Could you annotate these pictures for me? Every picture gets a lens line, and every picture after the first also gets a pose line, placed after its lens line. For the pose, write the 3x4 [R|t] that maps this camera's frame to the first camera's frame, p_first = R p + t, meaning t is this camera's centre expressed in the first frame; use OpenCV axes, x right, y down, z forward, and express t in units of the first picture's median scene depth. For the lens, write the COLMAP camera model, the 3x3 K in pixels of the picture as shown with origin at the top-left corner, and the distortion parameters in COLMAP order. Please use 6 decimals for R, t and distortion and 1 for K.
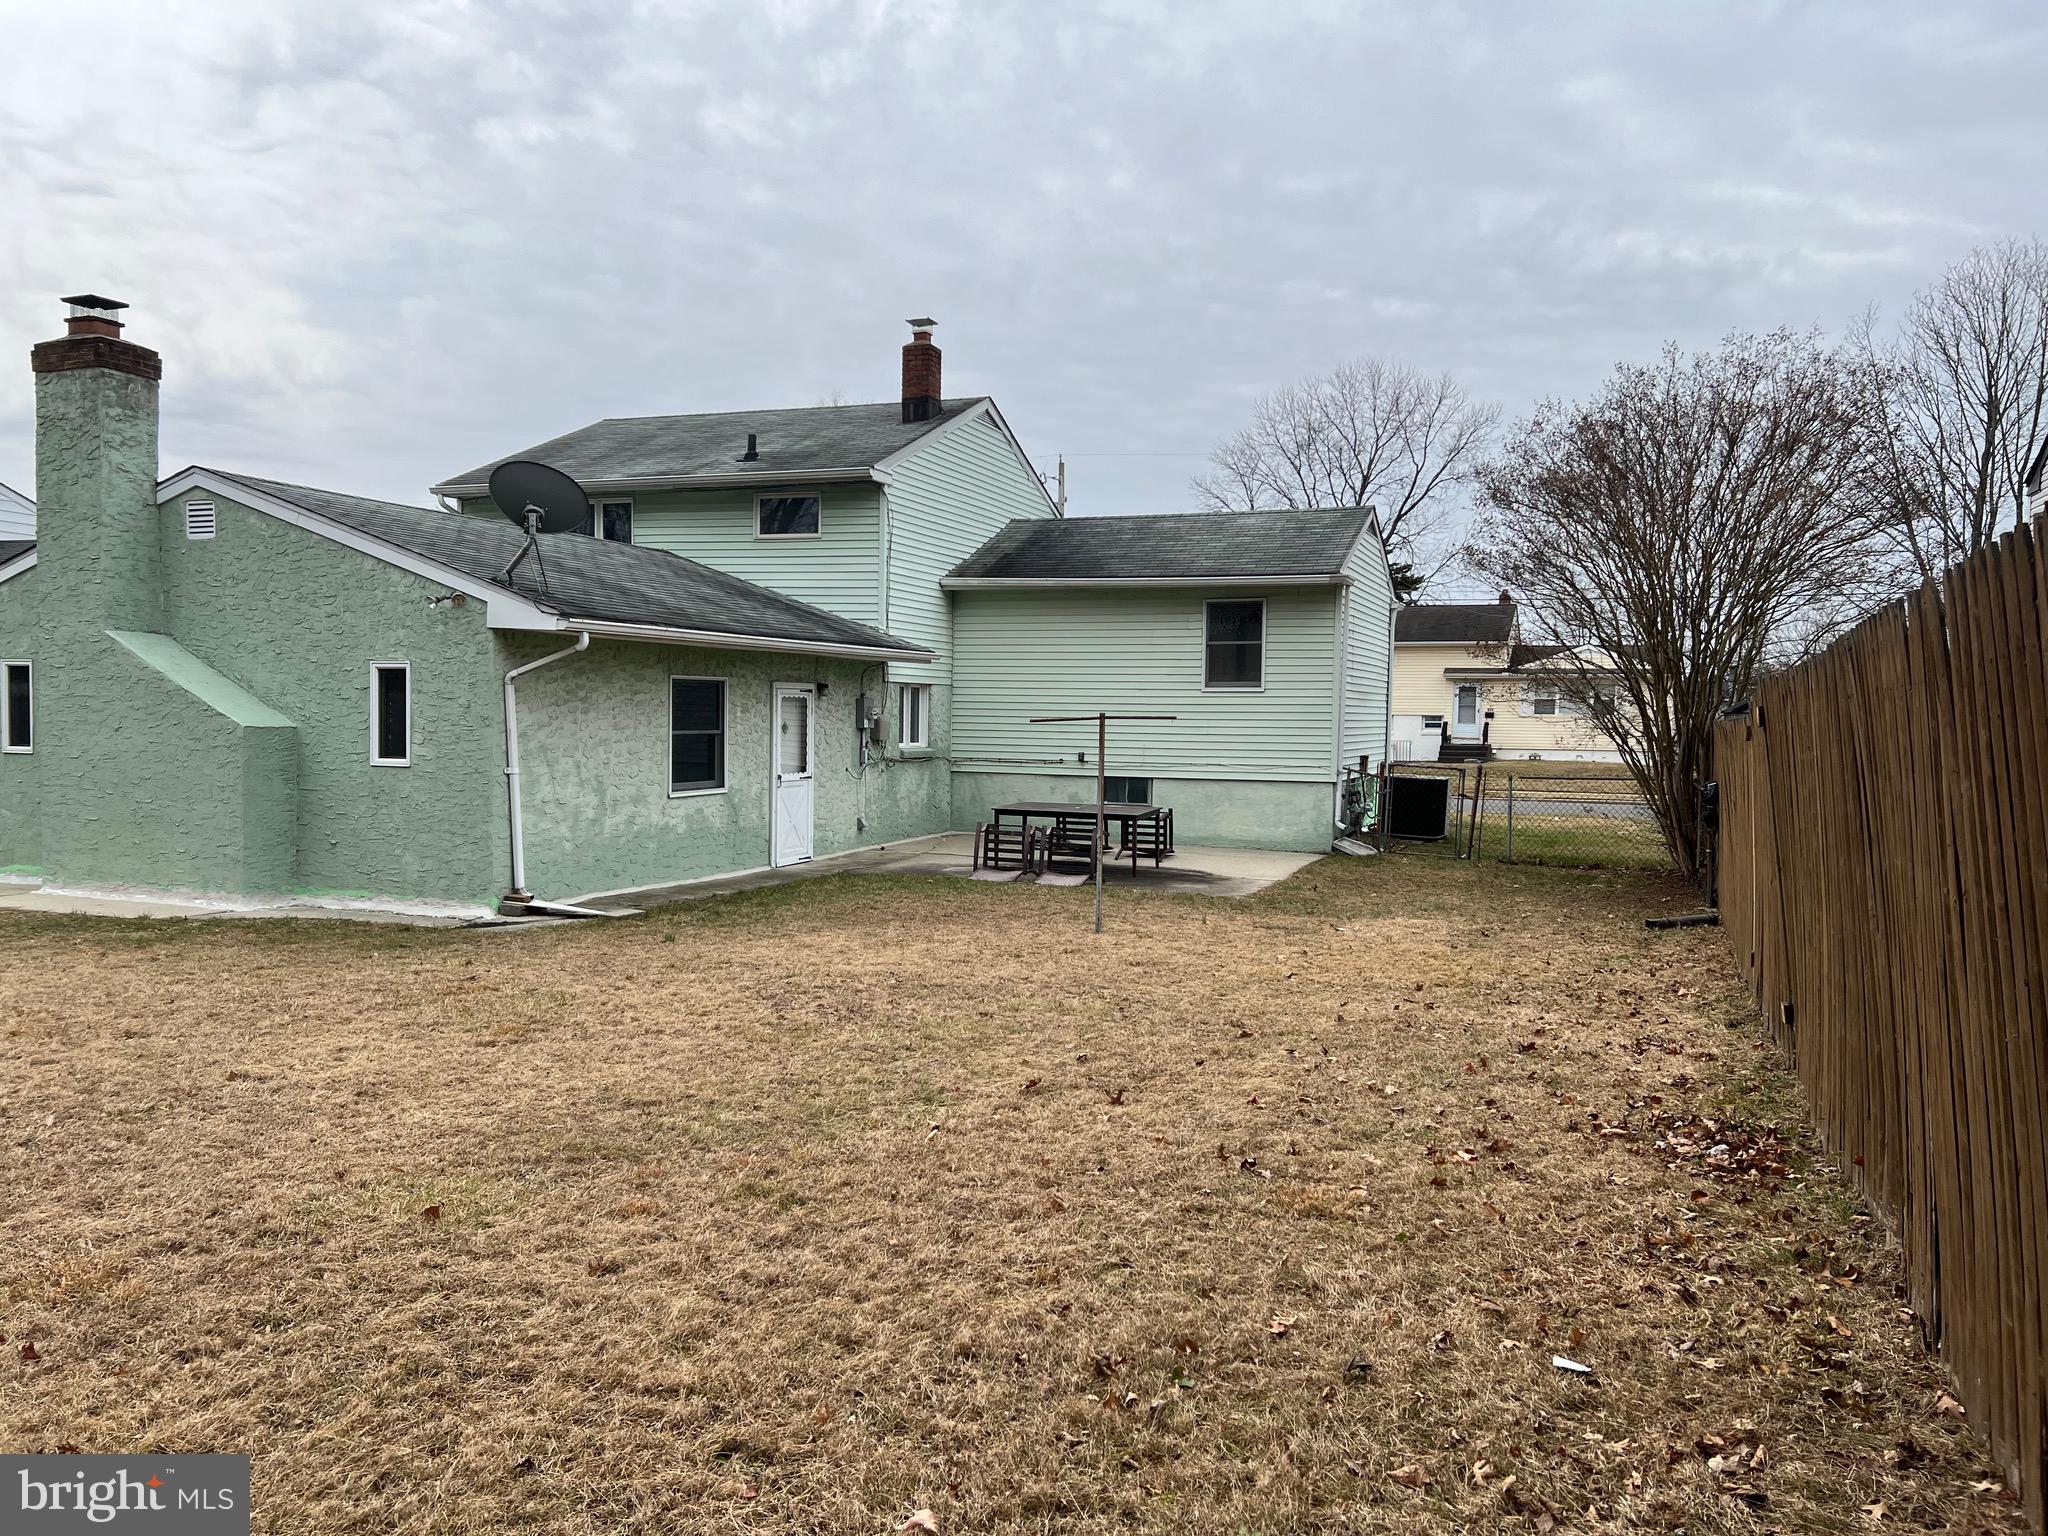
lens RADIAL K [[1530.1, 0, 1009.6], [0, 1530.1, 767.2], [0, 0, 1]] dist [0.042821, -0.044283]
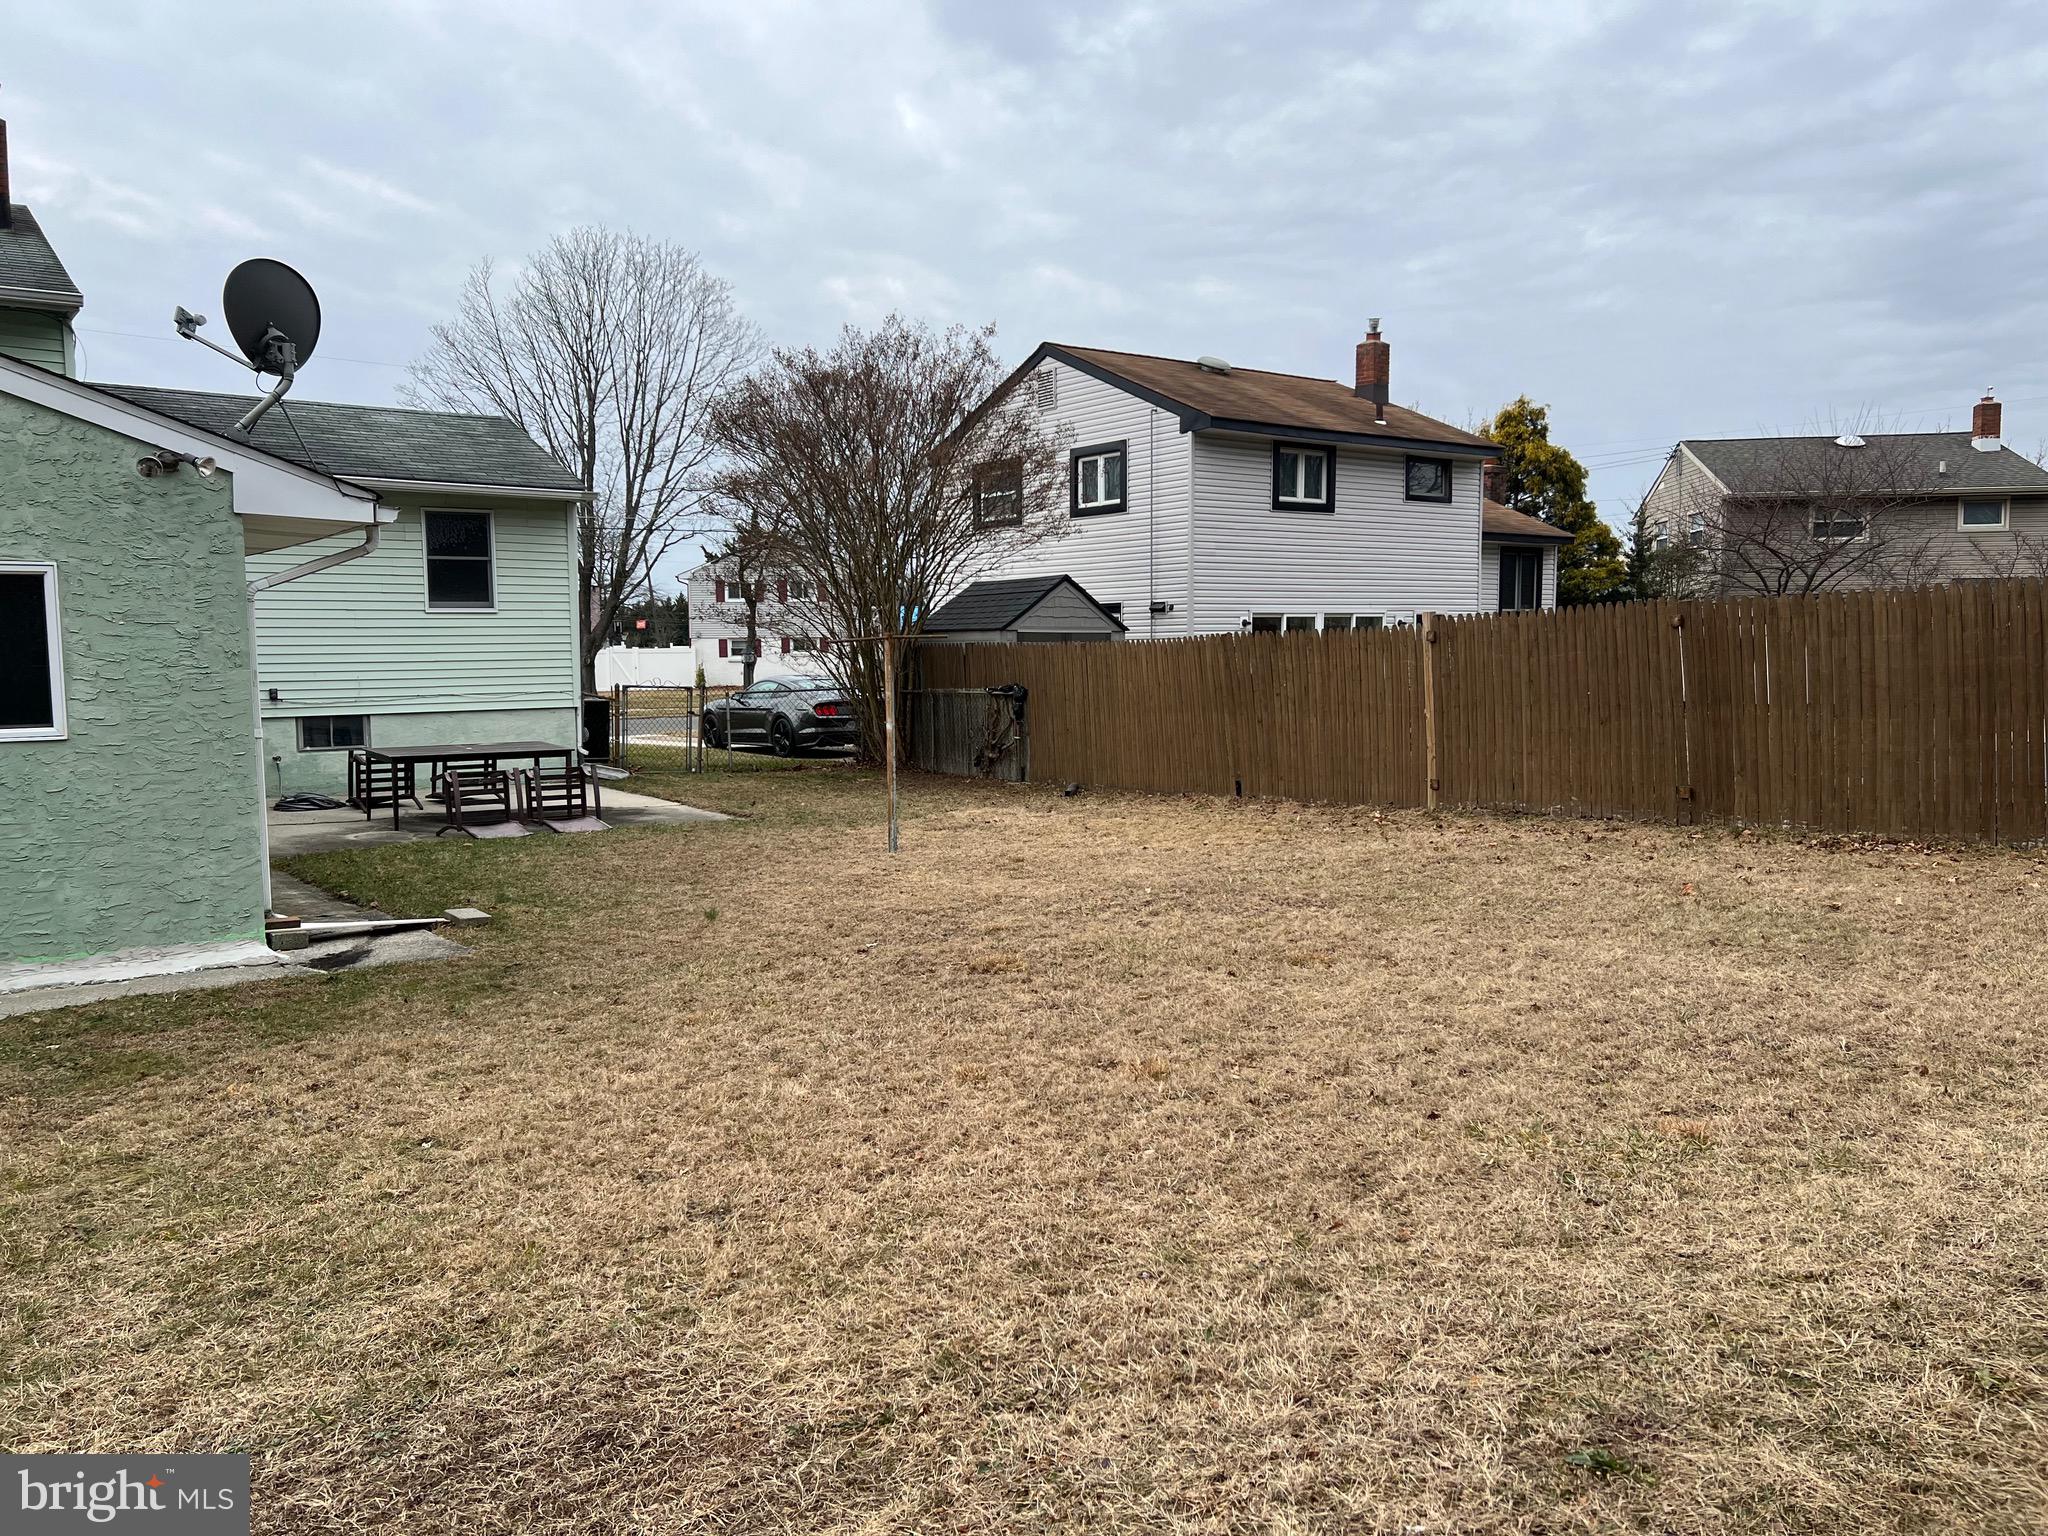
lens RADIAL K [[1530.1, 0, 1031.2], [0, 1530.1, 766.8], [0, 0, 1]] dist [0.042821, -0.044283]
pose [[0.557670, -0.084764, 0.825723, -0.727925], [0.043190, 0.996388, 0.073114, -0.018648], [-0.828938, -0.005111, 0.559317, 0.378336]]
